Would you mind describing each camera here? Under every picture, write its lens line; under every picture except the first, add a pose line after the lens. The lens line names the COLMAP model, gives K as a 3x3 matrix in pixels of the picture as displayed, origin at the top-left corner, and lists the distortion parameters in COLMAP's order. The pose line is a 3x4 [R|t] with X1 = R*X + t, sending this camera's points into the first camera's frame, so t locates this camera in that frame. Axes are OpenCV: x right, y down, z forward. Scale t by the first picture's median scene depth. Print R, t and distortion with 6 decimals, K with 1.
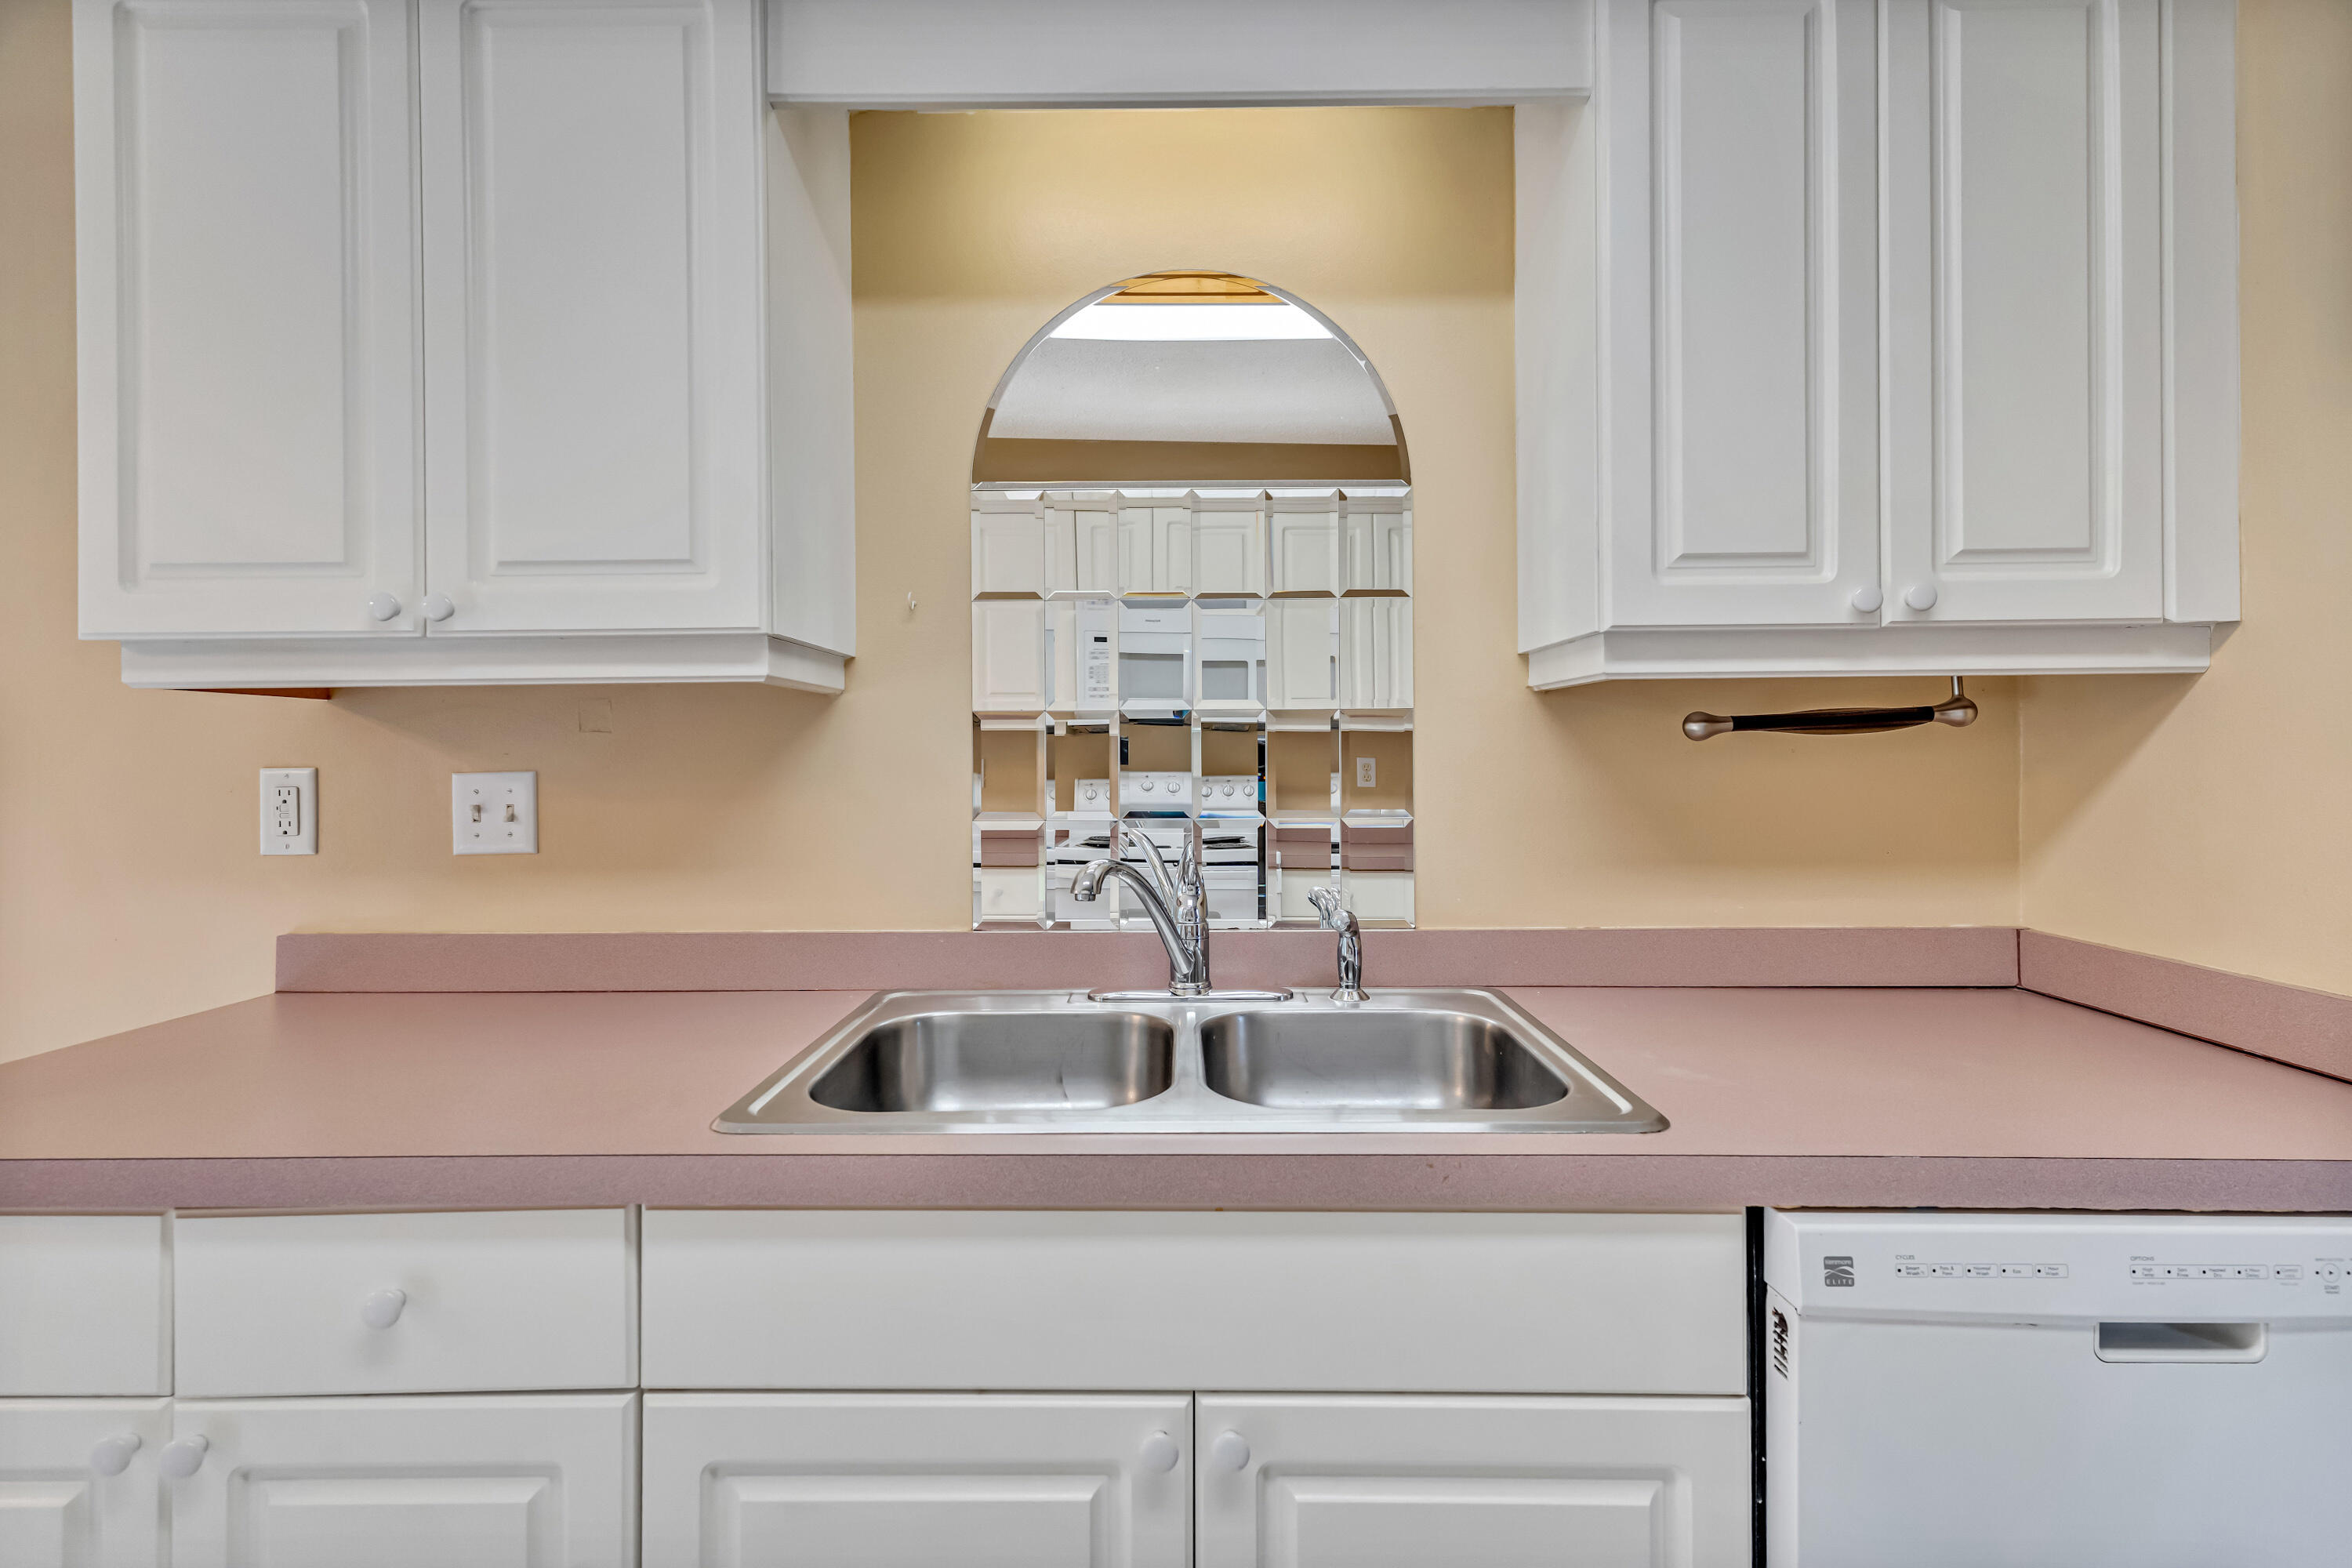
lens RADIAL K [[1132.3, 0, 1178.5], [0, 1132.3, 757.5], [0, 0, 1]] dist [0.003468, 0.000901]
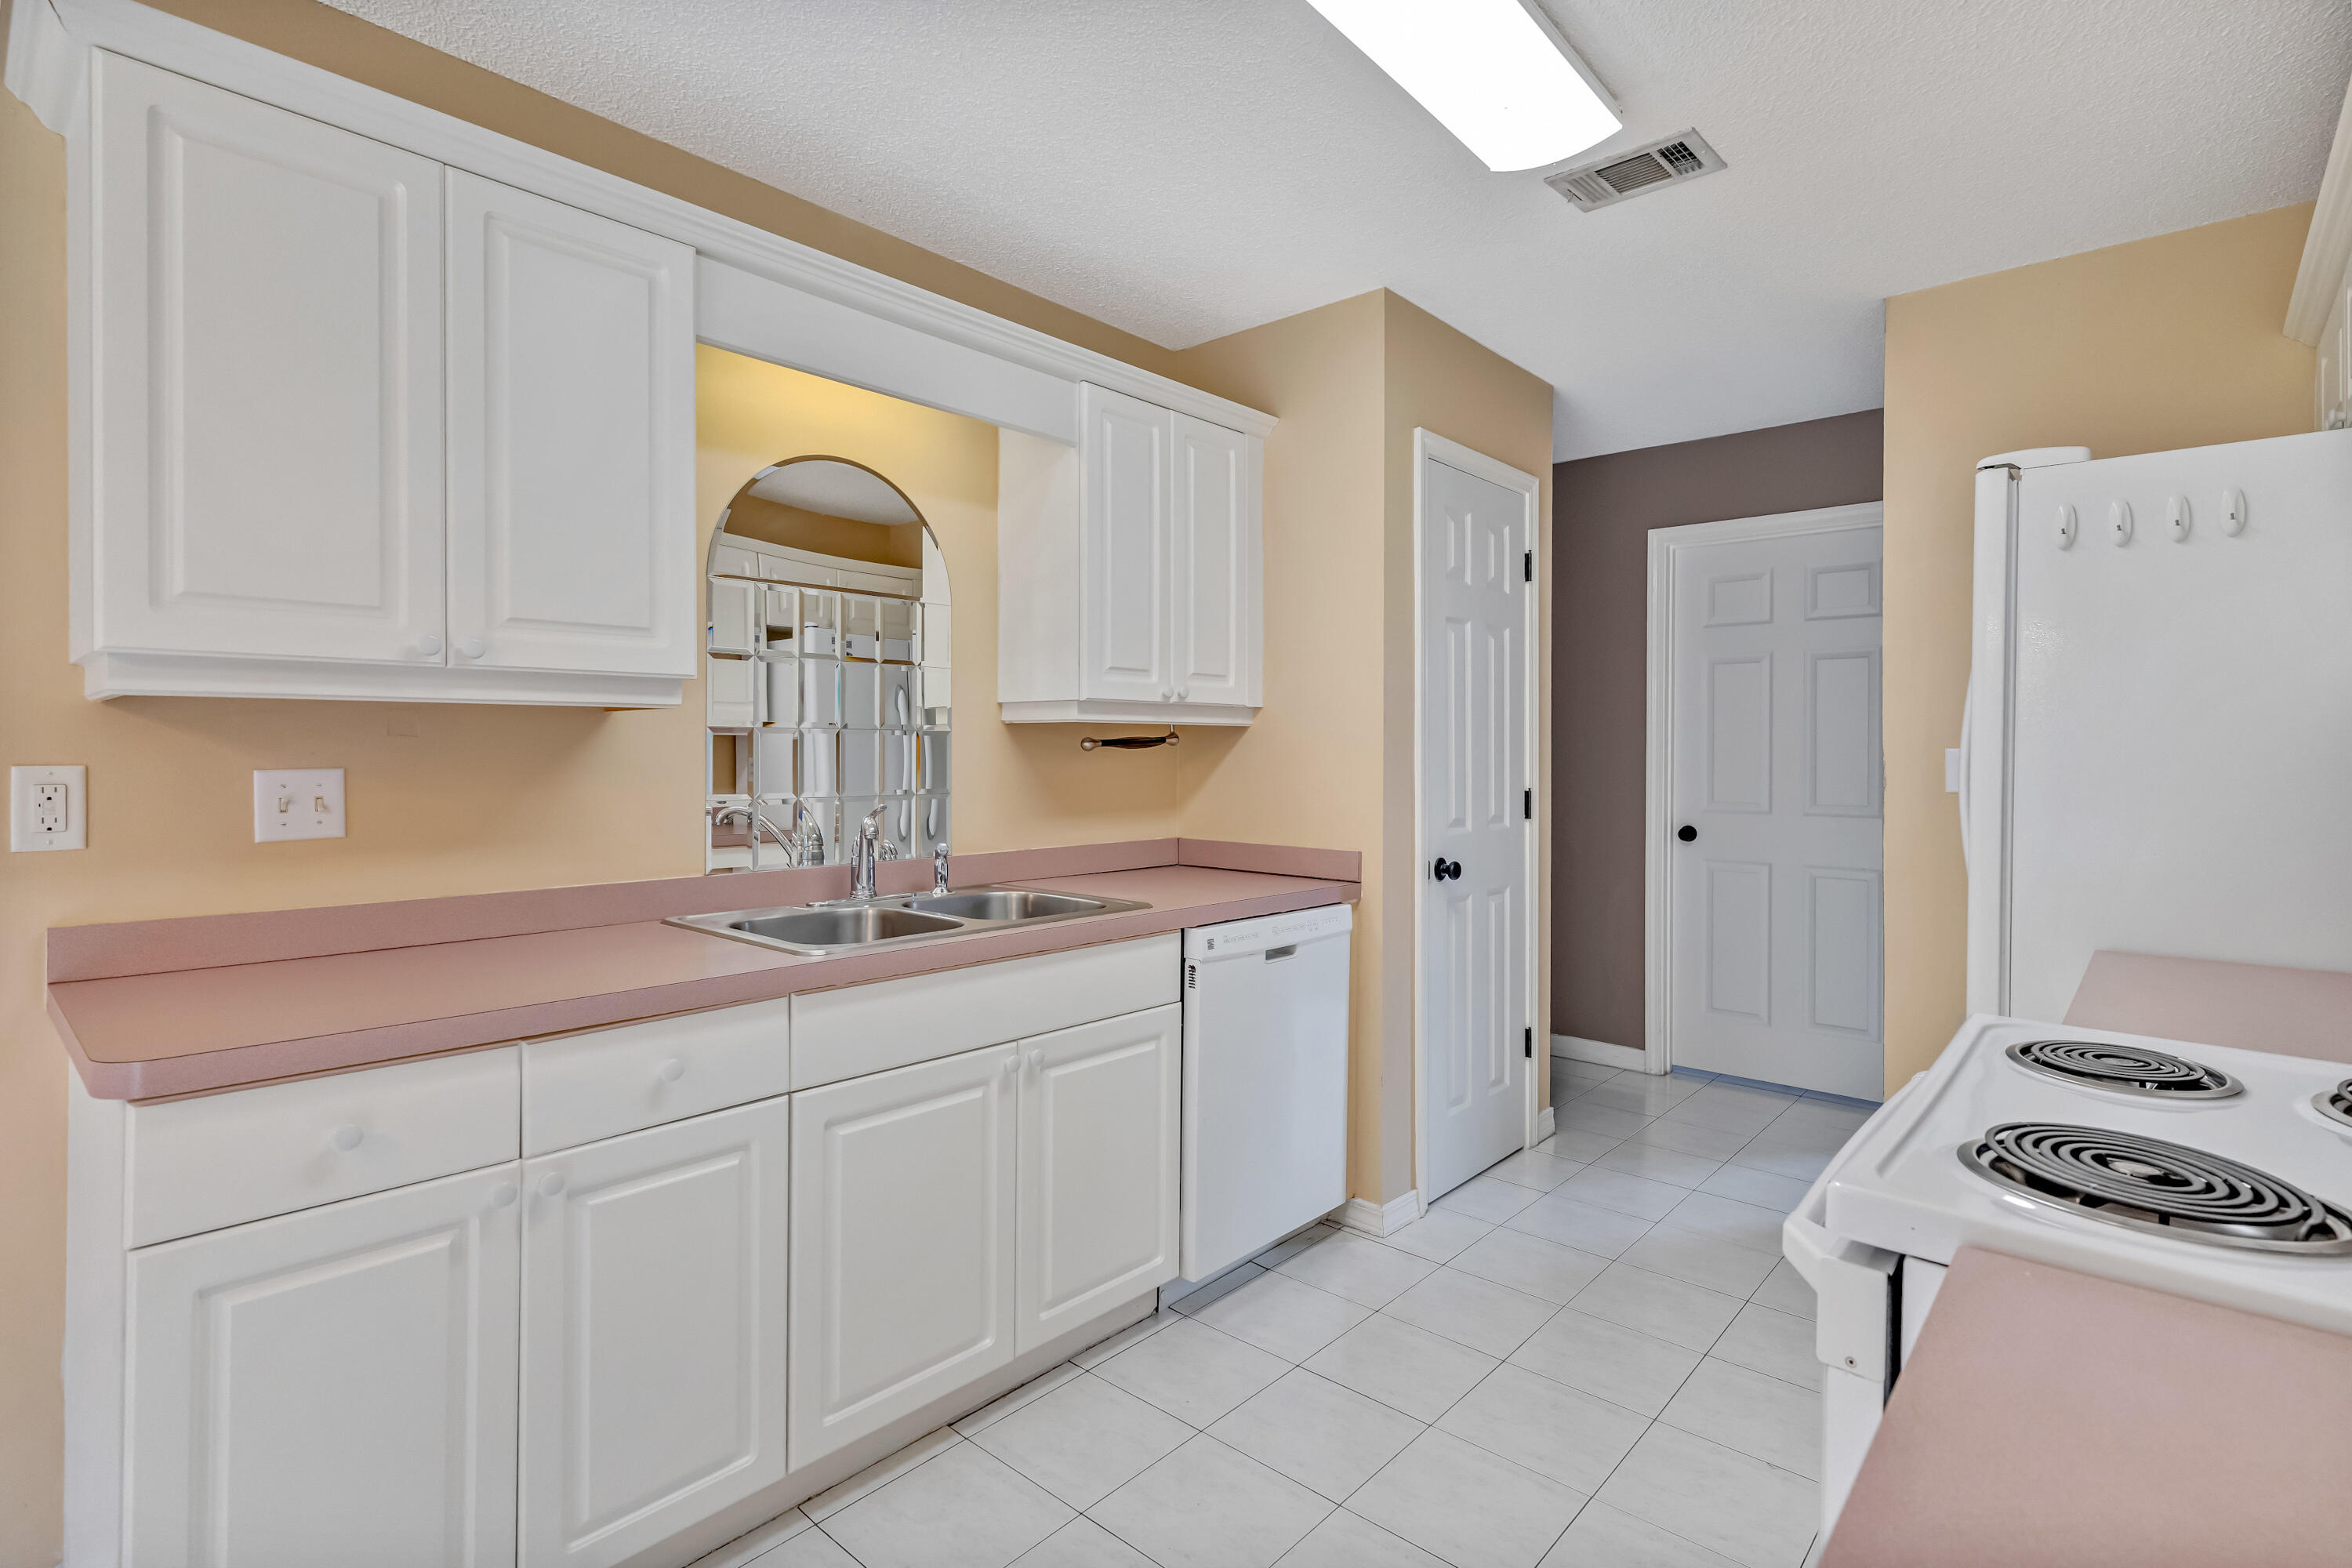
lens RADIAL K [[1132.3, 0, 1178.5], [0, 1132.3, 757.5], [0, 0, 1]] dist [0.003468, 0.000901]
pose [[0.662085, 0.004327, 0.749416, -0.987772], [-0.001911, 0.999990, -0.004086, 0.004669], [-0.749426, 0.001273, 0.662087, -0.495145]]
